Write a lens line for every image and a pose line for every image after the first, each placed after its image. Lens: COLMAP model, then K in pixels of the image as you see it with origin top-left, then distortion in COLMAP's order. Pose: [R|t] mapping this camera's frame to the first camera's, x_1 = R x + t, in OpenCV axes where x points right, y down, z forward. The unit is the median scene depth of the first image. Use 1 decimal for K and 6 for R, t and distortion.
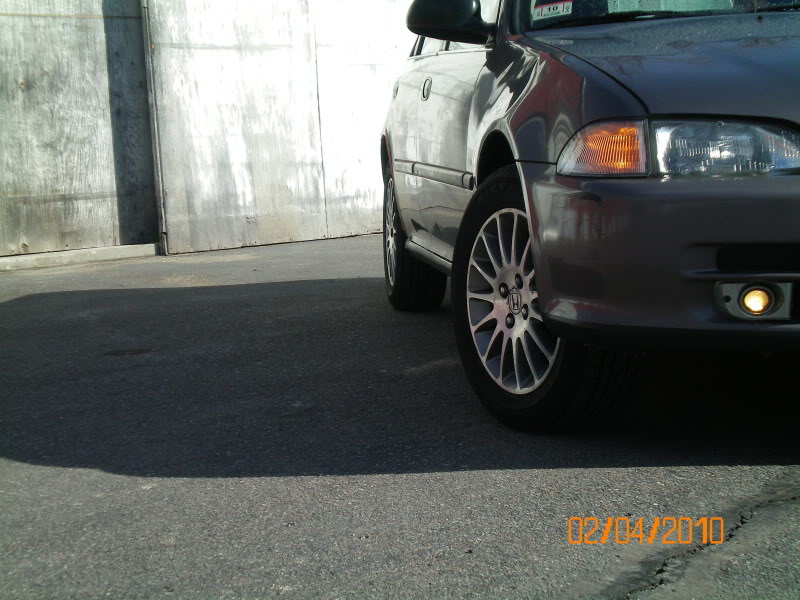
lens RADIAL K [[1730.5, 0, 400.0], [0, 1730.5, 300.0], [0, 0, 1]] dist [1.097646, -5.964869]
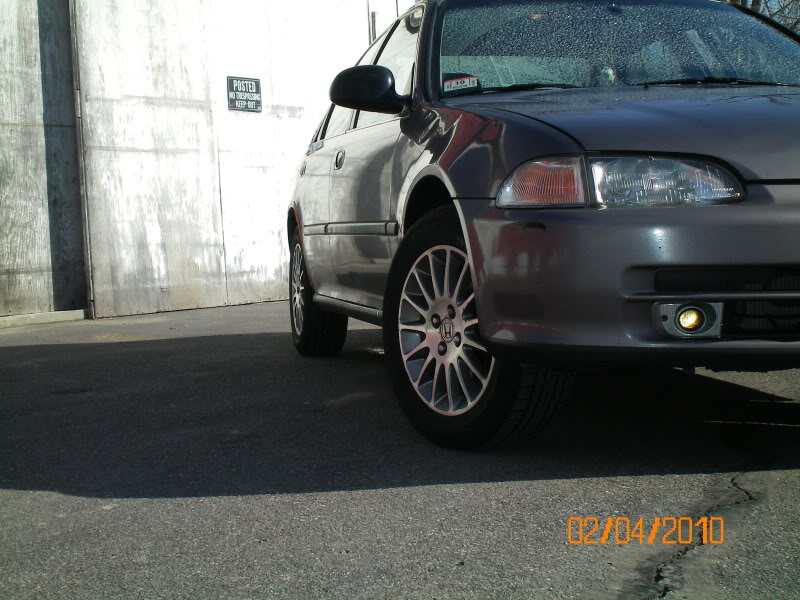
lens RADIAL K [[1299.2, 0, 400.0], [0, 1299.2, 300.0], [0, 0, 1]] dist [0.420287, -1.636550]
pose [[0.994117, -0.002283, 0.108289, -0.044676], [0.008049, 0.998571, -0.052837, 0.021270], [-0.108013, 0.053398, 0.992714, 0.165564]]
